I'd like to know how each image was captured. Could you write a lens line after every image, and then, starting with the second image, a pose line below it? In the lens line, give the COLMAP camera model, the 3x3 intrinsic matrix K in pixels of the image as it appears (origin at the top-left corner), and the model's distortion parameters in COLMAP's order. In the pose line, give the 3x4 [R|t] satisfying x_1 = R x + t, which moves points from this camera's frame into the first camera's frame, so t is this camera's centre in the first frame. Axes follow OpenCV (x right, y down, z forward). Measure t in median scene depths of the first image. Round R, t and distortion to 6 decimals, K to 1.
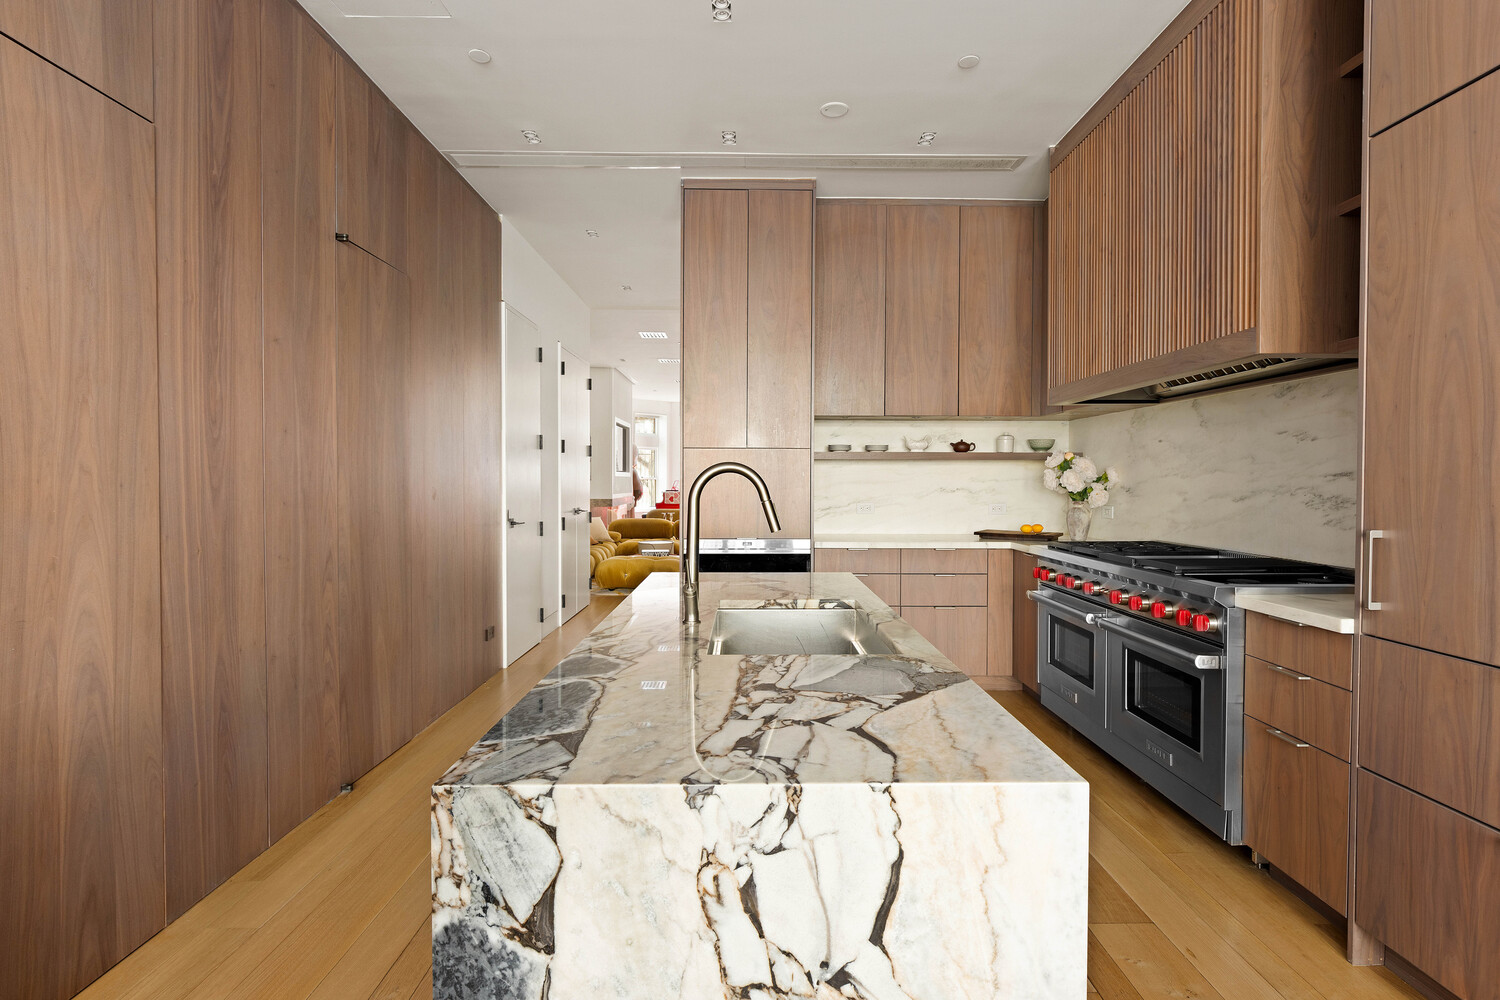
lens RADIAL K [[722.1, 0, 751.8], [0, 722.1, 499.1], [0, 0, 1]] dist [0.001713, 0.000160]
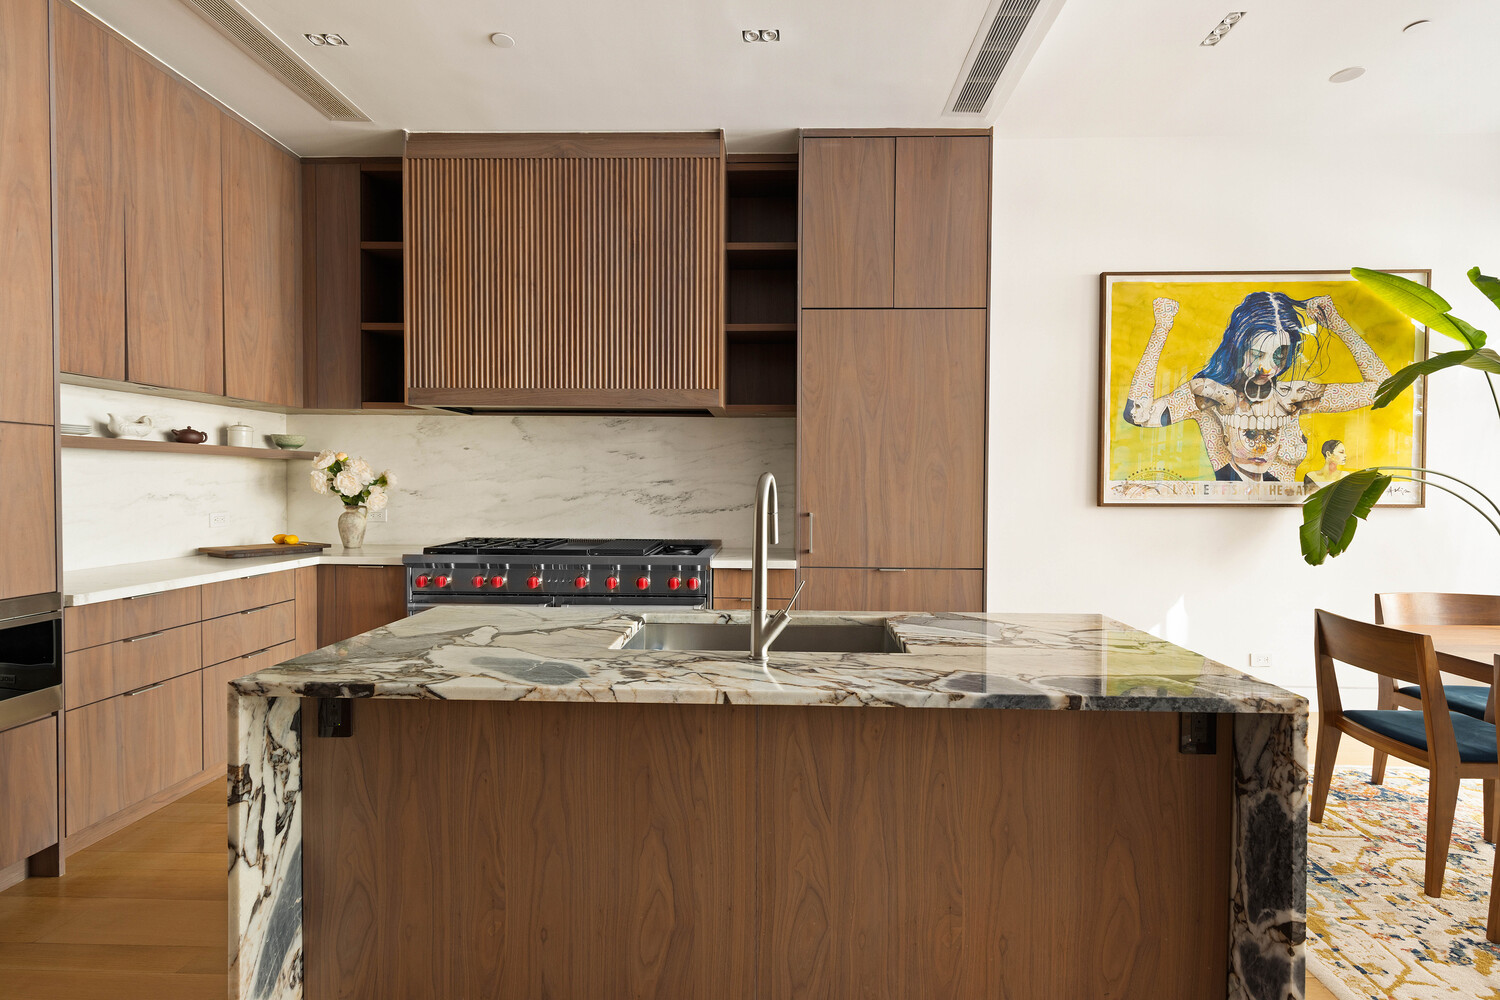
lens RADIAL K [[693.6, 0, 754.2], [0, 693.6, 489.6], [0, 0, 1]] dist [0.010730, 0.000722]
pose [[0.038271, -0.008272, 0.999233, -0.430225], [0.019170, 0.999788, 0.007543, -0.014974], [-0.999084, 0.018866, 0.038422, 0.455547]]
